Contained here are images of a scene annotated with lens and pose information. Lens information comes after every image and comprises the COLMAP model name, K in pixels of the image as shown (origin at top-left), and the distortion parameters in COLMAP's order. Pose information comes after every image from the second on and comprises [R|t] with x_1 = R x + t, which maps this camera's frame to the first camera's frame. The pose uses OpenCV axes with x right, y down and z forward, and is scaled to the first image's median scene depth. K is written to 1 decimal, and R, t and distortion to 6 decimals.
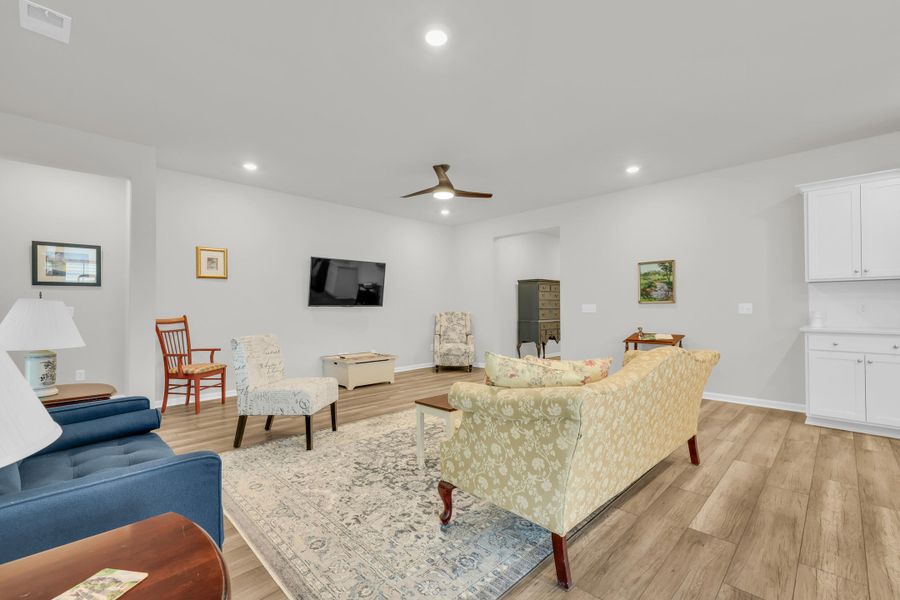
lens RADIAL K [[386.8, 0, 449.9], [0, 386.8, 302.6], [0, 0, 1]] dist [0.002652, 0.000147]
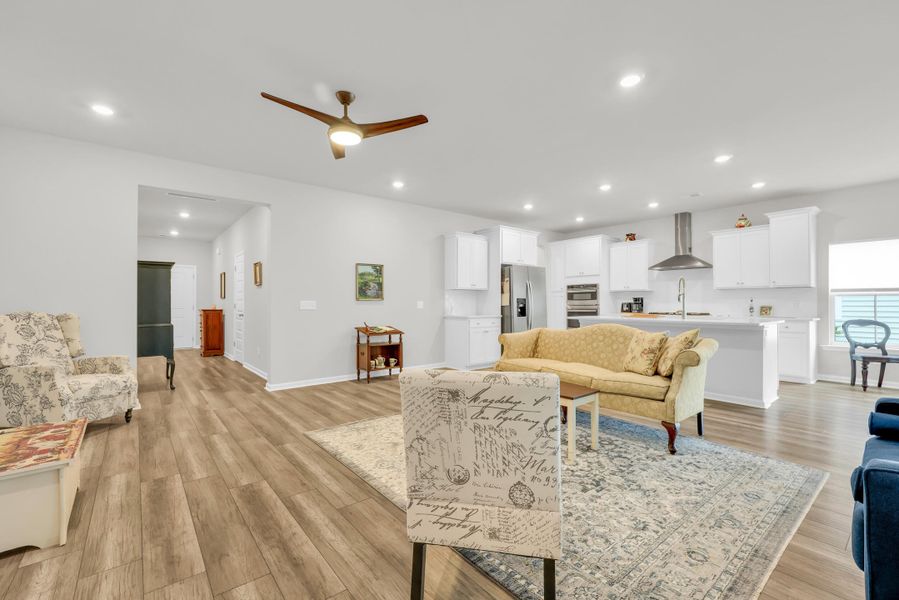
lens RADIAL K [[386.4, 0, 449.4], [0, 386.4, 302.6], [0, 0, 1]] dist [0.002652, 0.000147]
pose [[0.098664, 0.007084, 0.995096, -0.637513], [-0.011938, 0.999911, -0.005934, 0.013060], [-0.995049, -0.011294, 0.098740, 0.707487]]
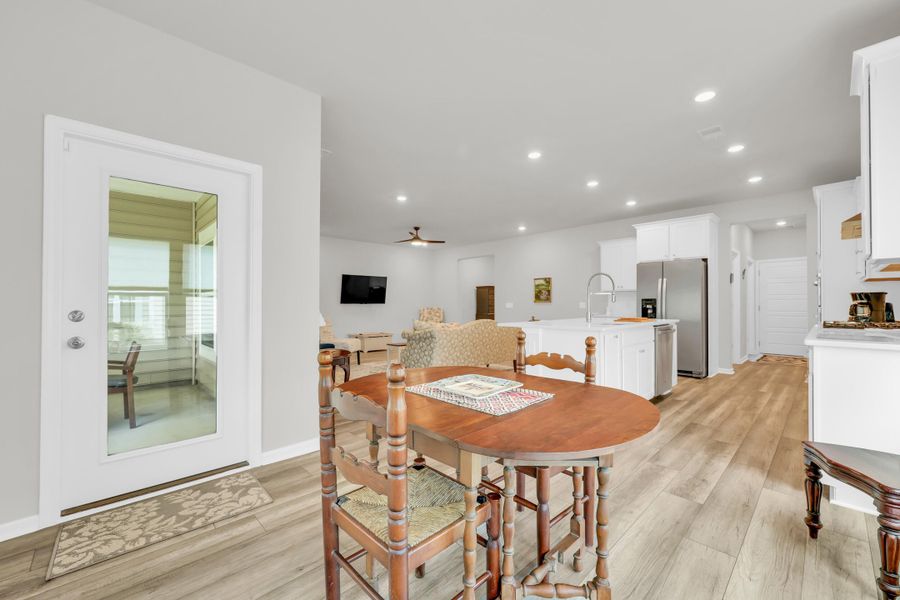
lens RADIAL K [[366.1, 0, 448.1], [0, 366.1, 302.2], [0, 0, 1]] dist [0.003030, 0.000208]
pose [[0.999833, 0.001702, -0.018220, 0.155223], [-0.001593, 0.999981, 0.005977, -0.008814], [0.018230, -0.005947, 0.999816, -0.690213]]
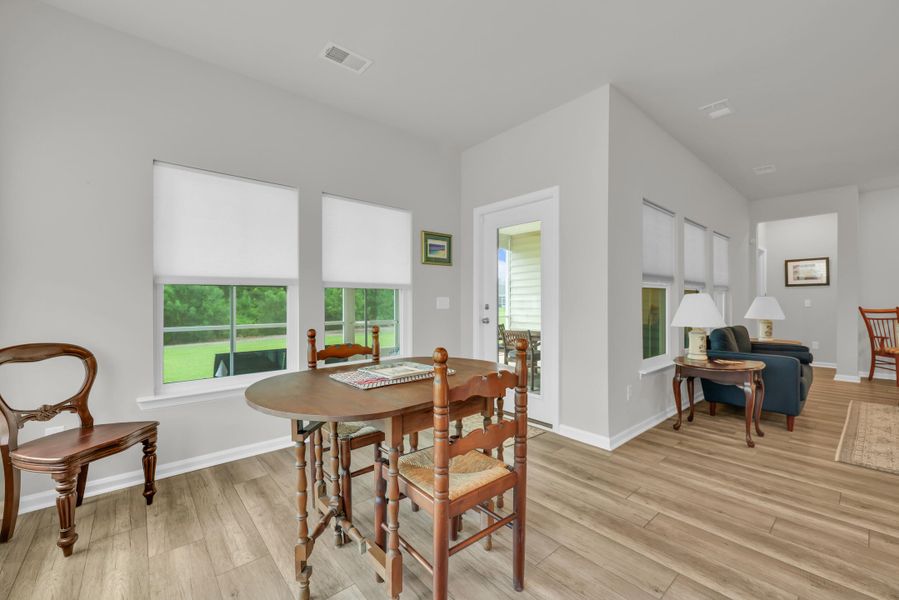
lens RADIAL K [[359.3, 0, 445.0], [0, 359.3, 301.7], [0, 0, 1]] dist [0.000017, -0.000039]
pose [[-0.081898, 0.003367, -0.996635, 0.527310], [0.013312, 0.999909, 0.002284, -0.003781], [0.996552, -0.013081, -0.081936, -0.298229]]
